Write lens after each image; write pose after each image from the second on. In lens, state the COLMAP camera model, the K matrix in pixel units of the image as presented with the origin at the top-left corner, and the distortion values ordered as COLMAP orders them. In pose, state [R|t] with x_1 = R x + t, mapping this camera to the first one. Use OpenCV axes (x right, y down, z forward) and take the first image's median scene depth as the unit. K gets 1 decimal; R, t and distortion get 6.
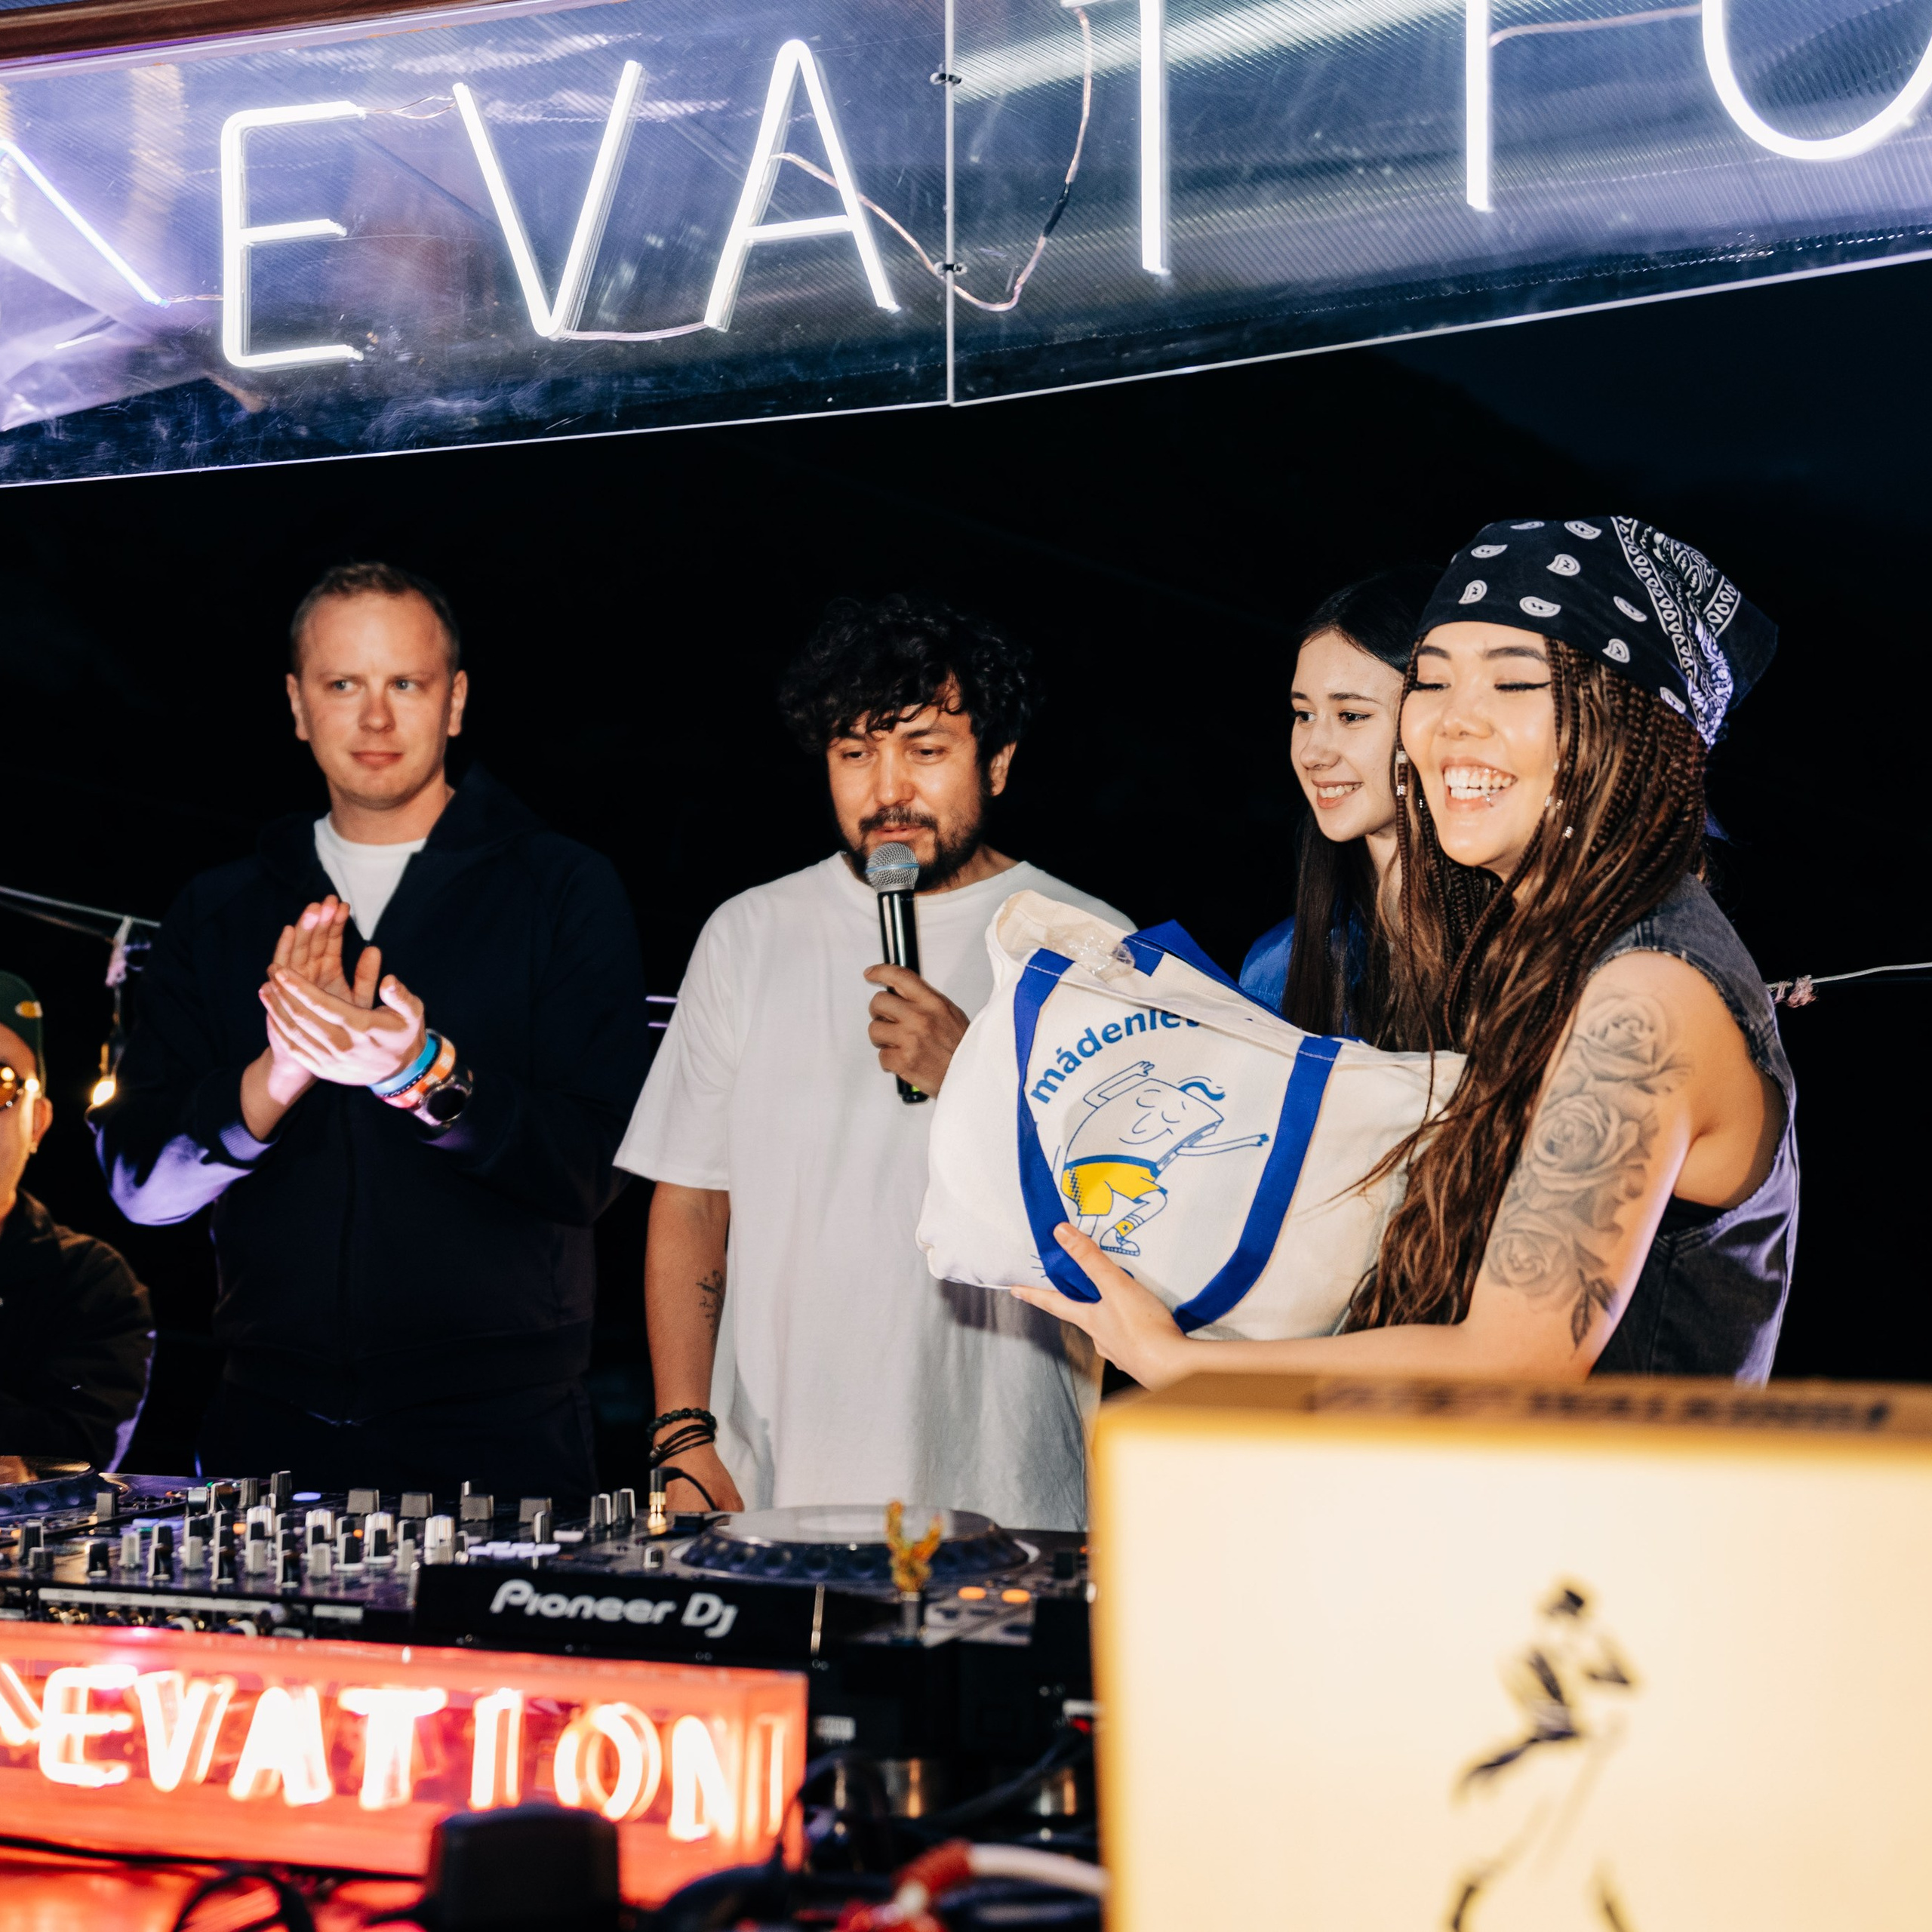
lens RADIAL K [[3051.5, 0, 966.0], [0, 3051.5, 966.0], [0, 0, 1]] dist [0.039291, 0.167532]
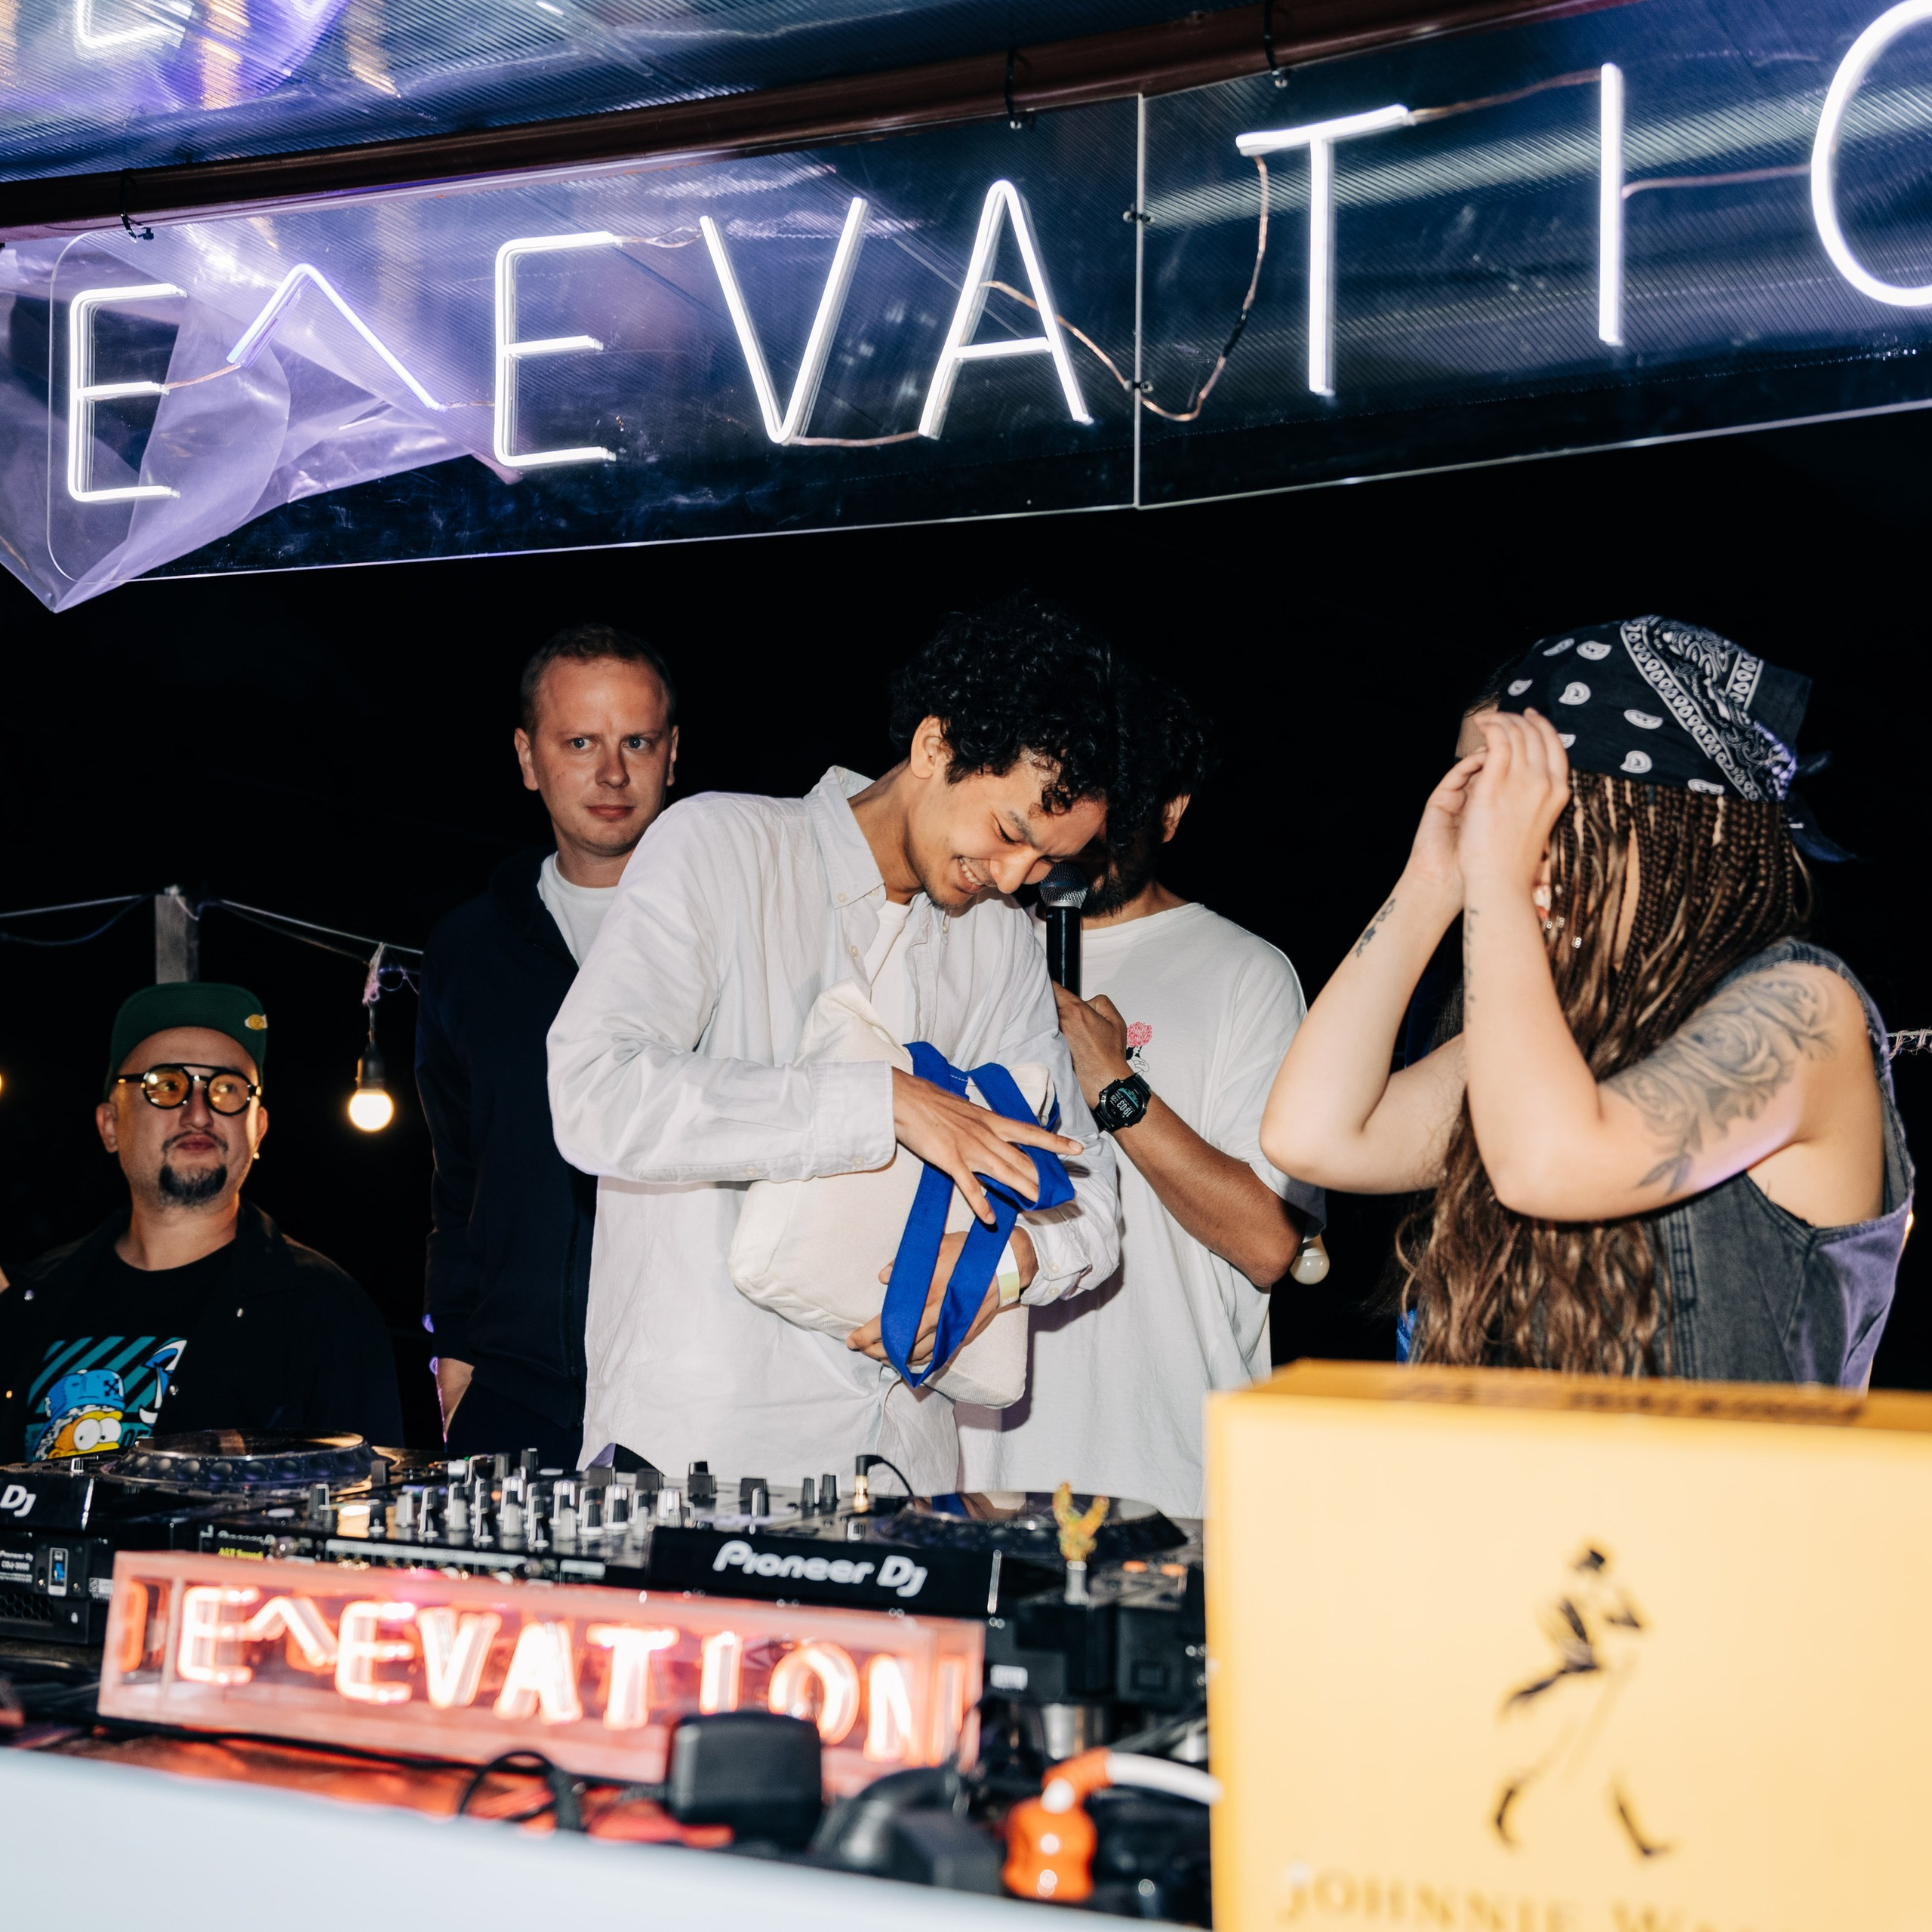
lens RADIAL K [[3069.1, 0, 973.0], [0, 3069.1, 964.5], [0, 0, 1]] dist [0.020639, 0.266025]
pose [[0.997557, 0.014688, -0.068293, 0.015789], [-0.015053, 0.999875, -0.004836, -0.011475], [0.068213, 0.005852, 0.997654, -0.133920]]
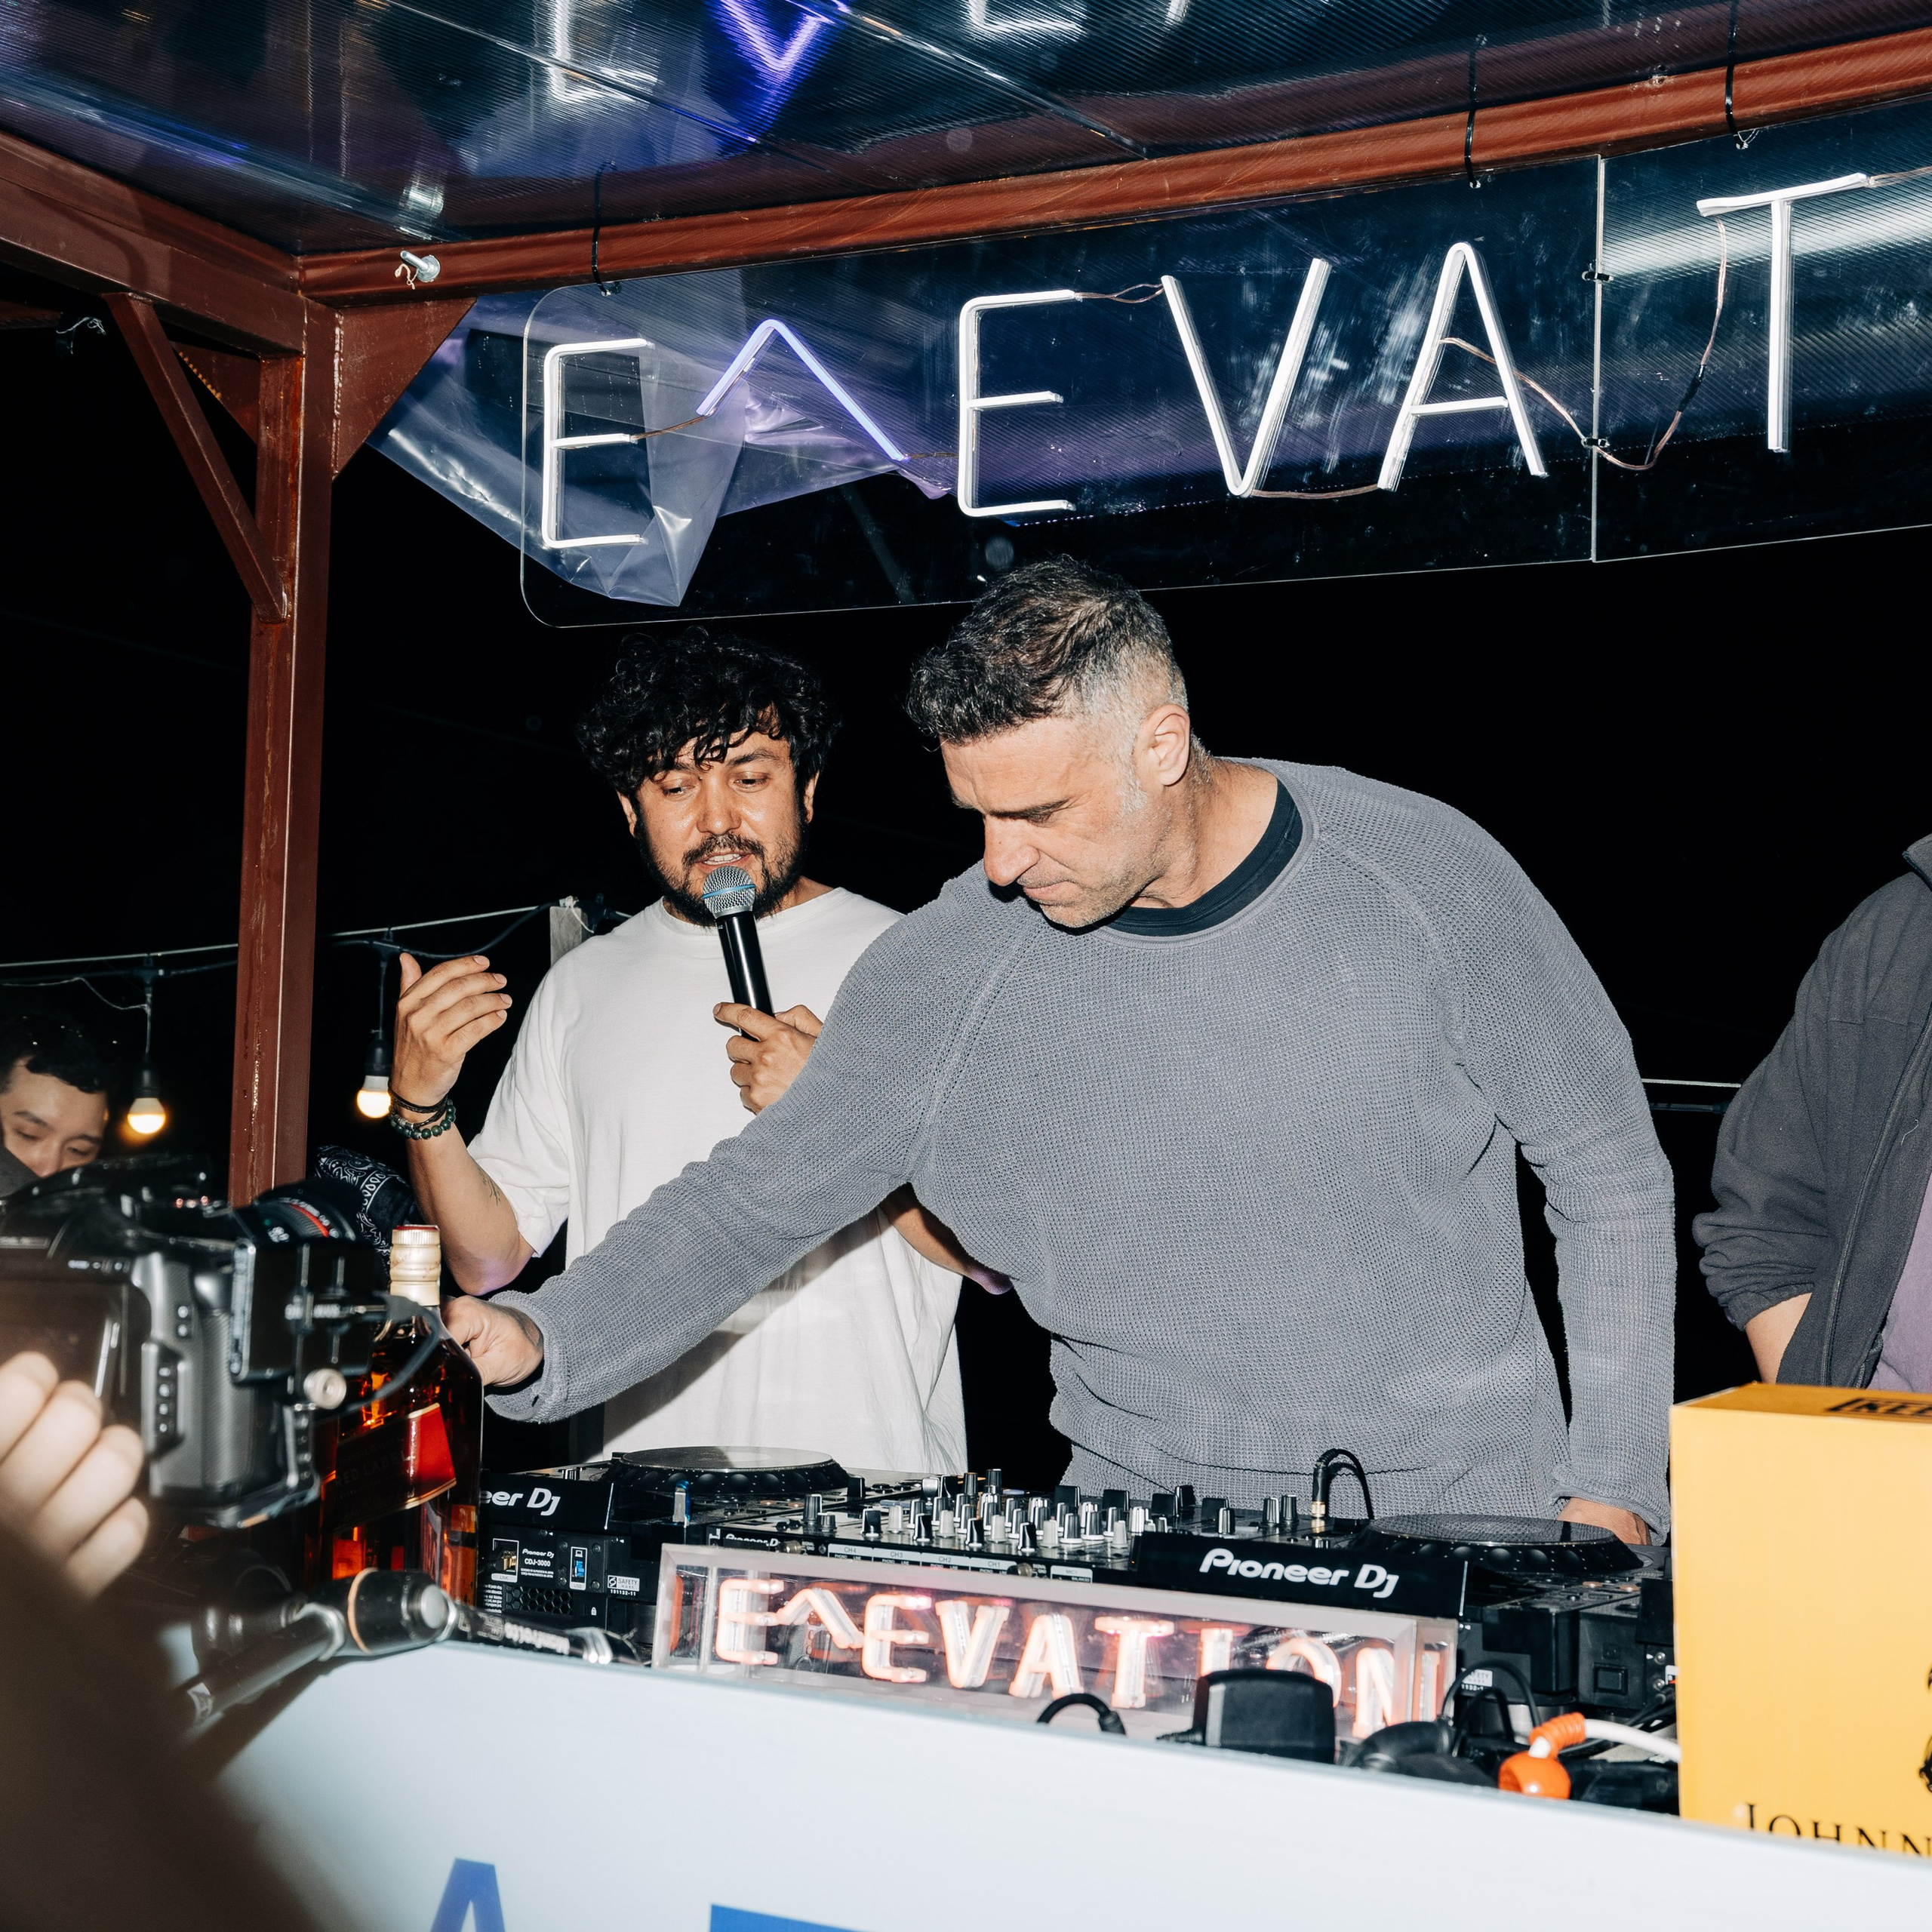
lens RADIAL K [[3644.7, 0, 964.7], [0, 3644.7, 991.5], [0, 0, 1]] dist [0.110319, 0.247828]
pose [[0.984607, 0.018211, -0.173833, 0.005383], [-0.016855, 0.999815, 0.009275, -0.034268], [0.173970, -0.006202, 0.984731, -0.429587]]
